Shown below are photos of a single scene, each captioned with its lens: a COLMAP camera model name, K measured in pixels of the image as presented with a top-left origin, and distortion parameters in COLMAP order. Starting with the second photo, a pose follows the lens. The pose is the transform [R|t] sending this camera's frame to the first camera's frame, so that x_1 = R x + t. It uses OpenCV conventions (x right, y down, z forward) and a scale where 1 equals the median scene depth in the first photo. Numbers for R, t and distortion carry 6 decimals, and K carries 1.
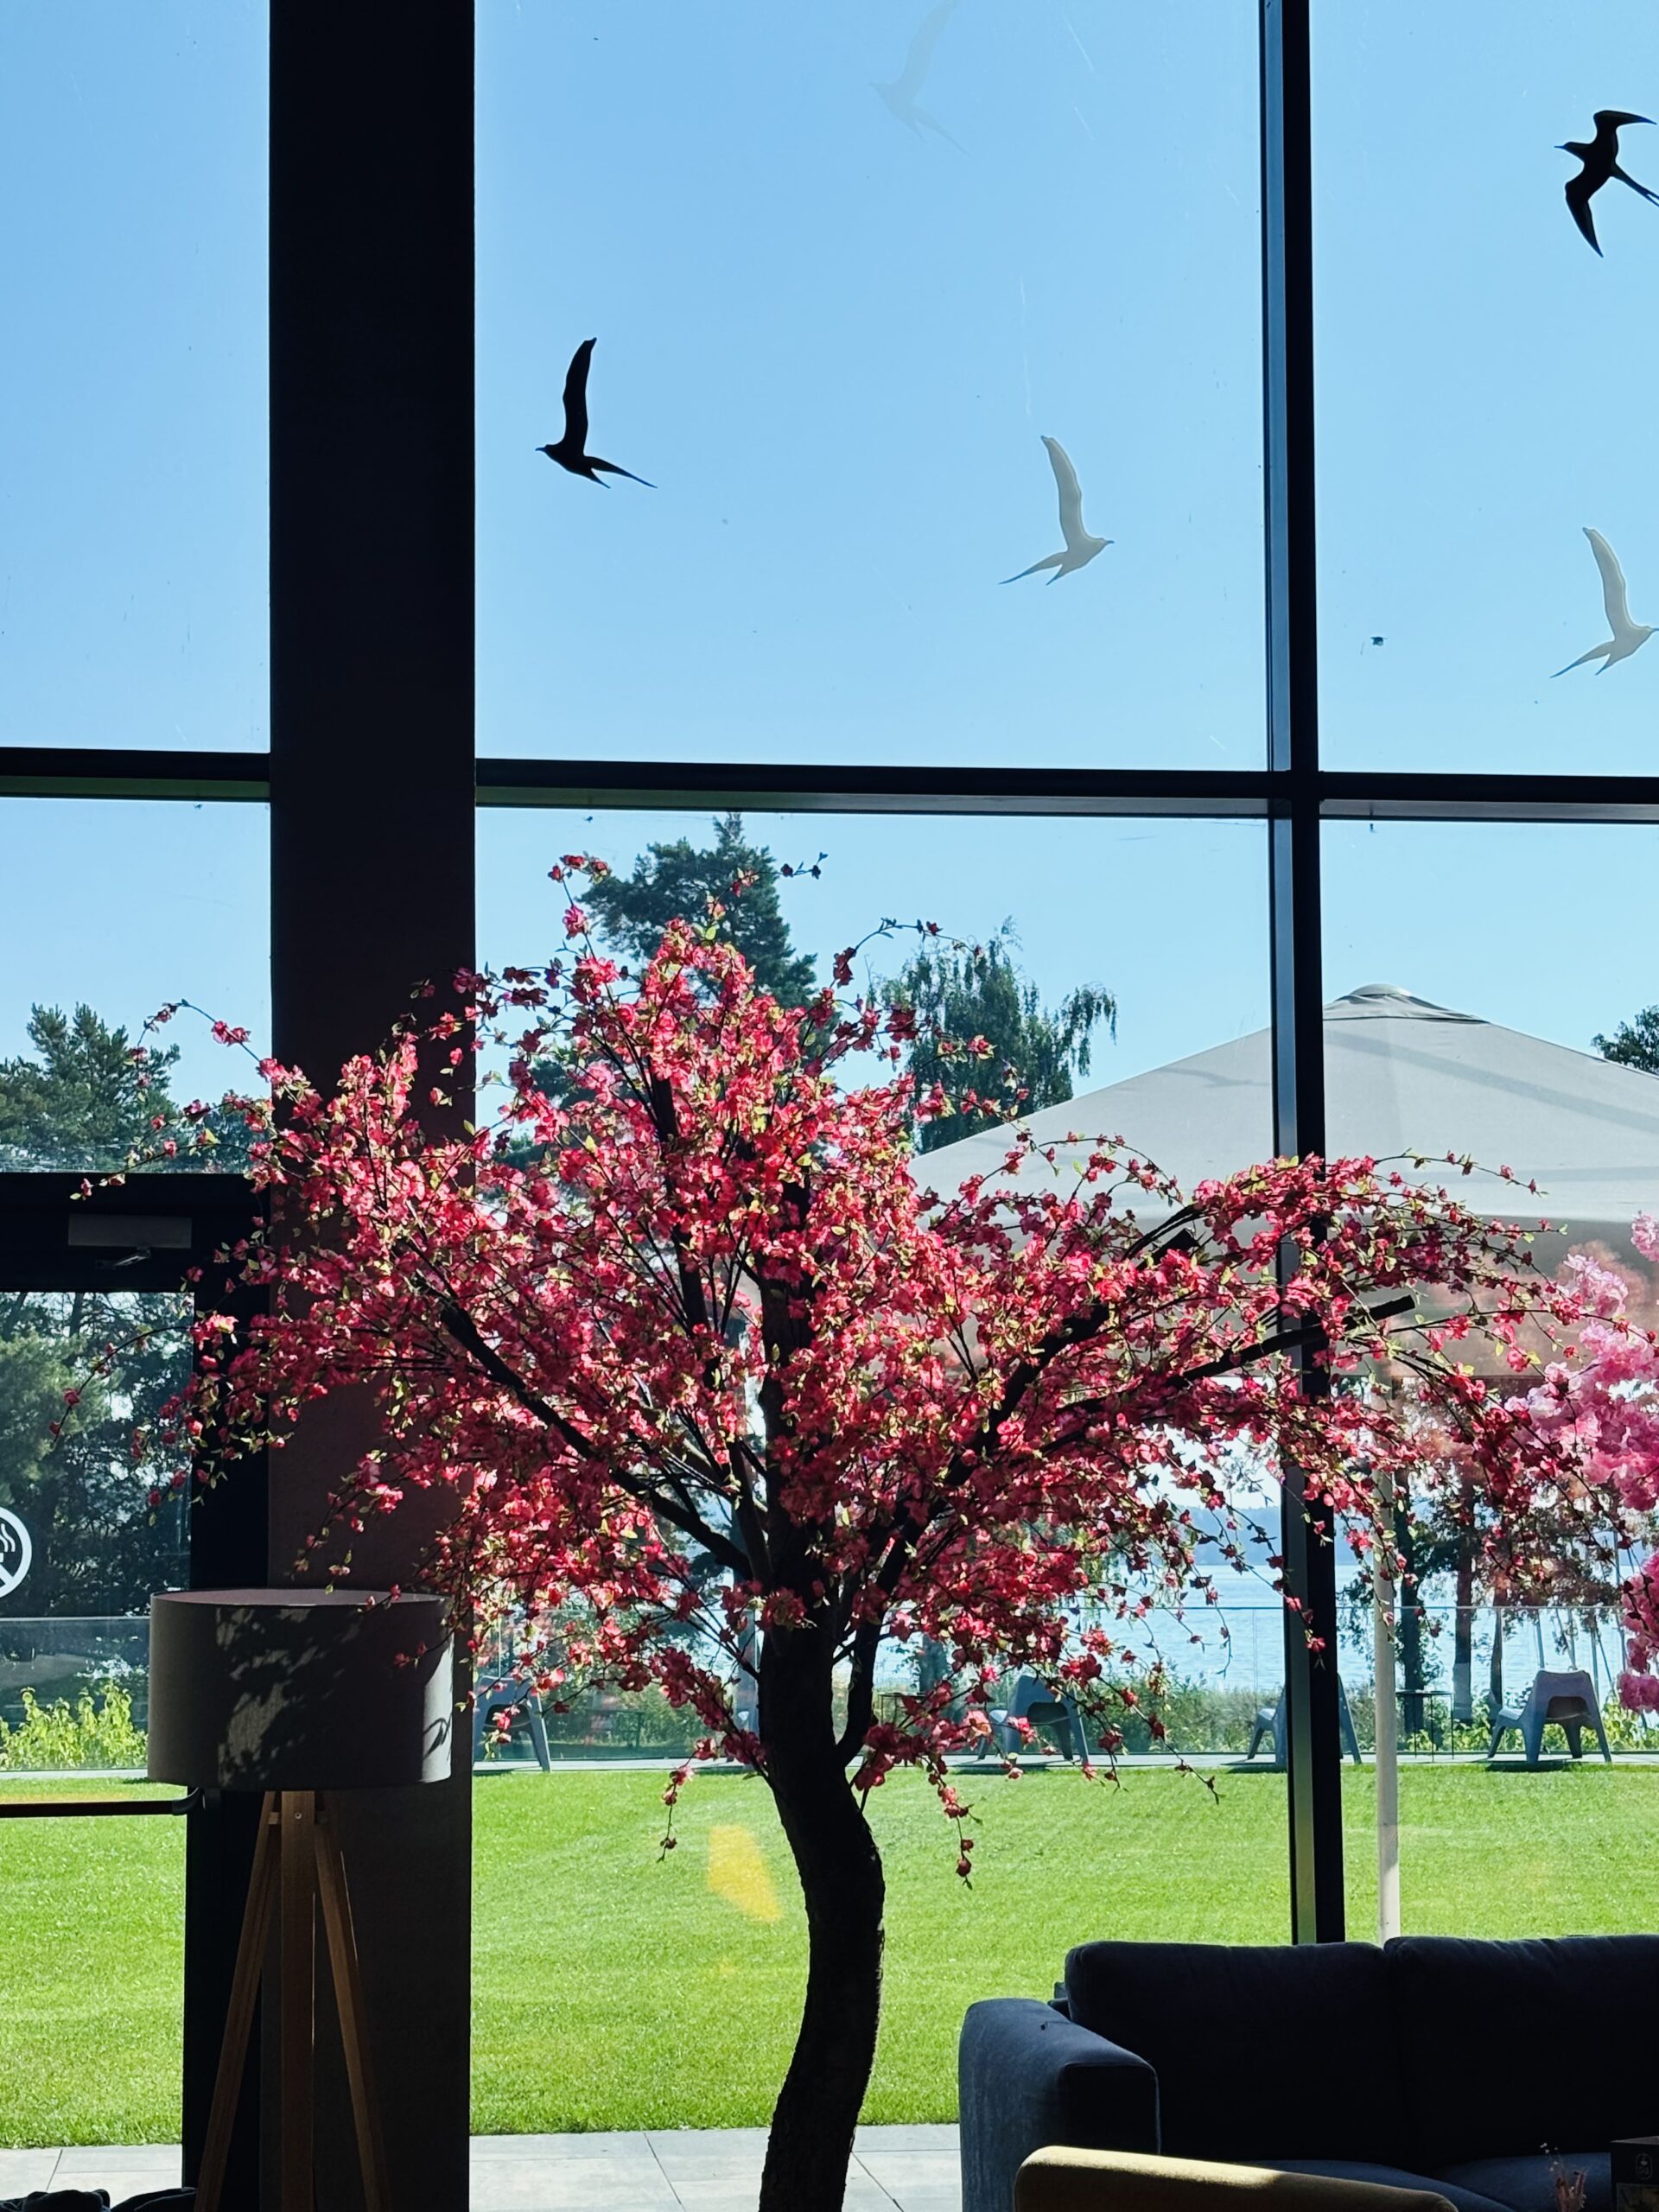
lens RADIAL K [[4015.1, 0, 800.4], [0, 4015.1, 1141.4], [0, 0, 1]] dist [0.207120, 0.000000]
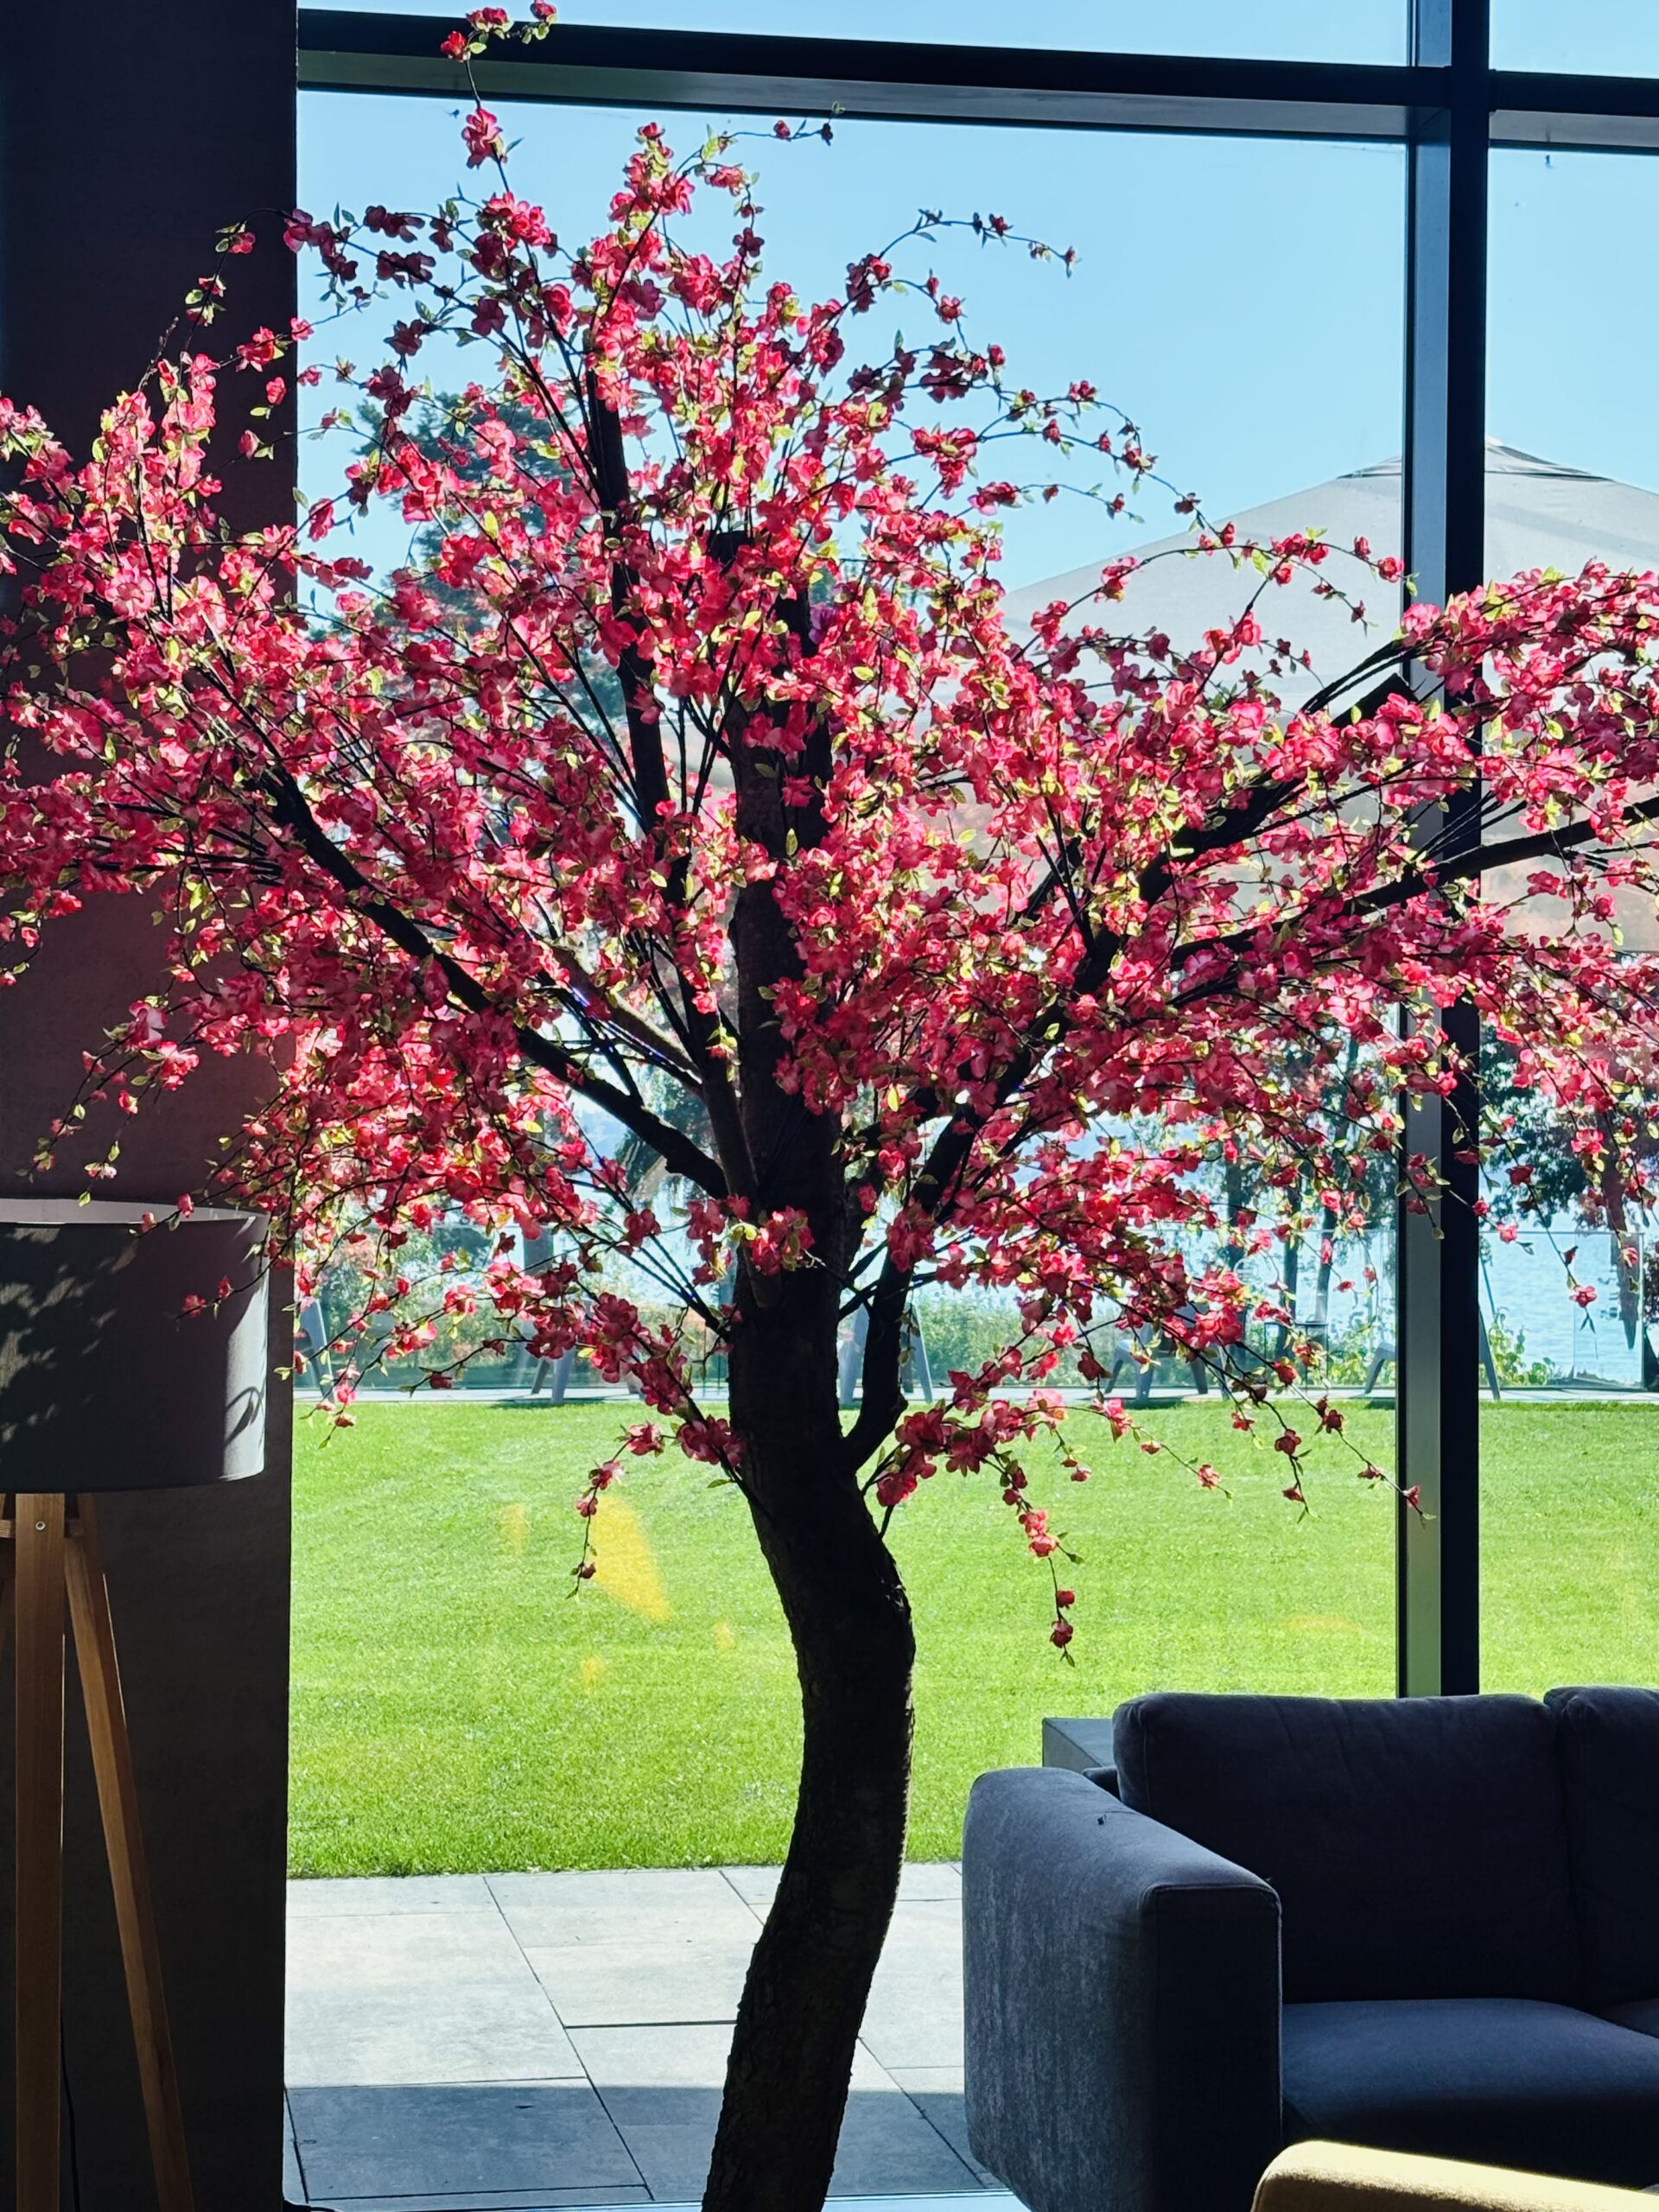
lens RADIAL K [[4195.7, 0, 810.4], [0, 4195.7, 1126.4], [0, 0, 1]] dist [0.168215, 0.000000]
pose [[0.998398, 0.012726, 0.055128, -0.035428], [-0.017732, 0.995666, 0.091292, 0.032777], [-0.053728, -0.092123, 0.994297, 0.299088]]
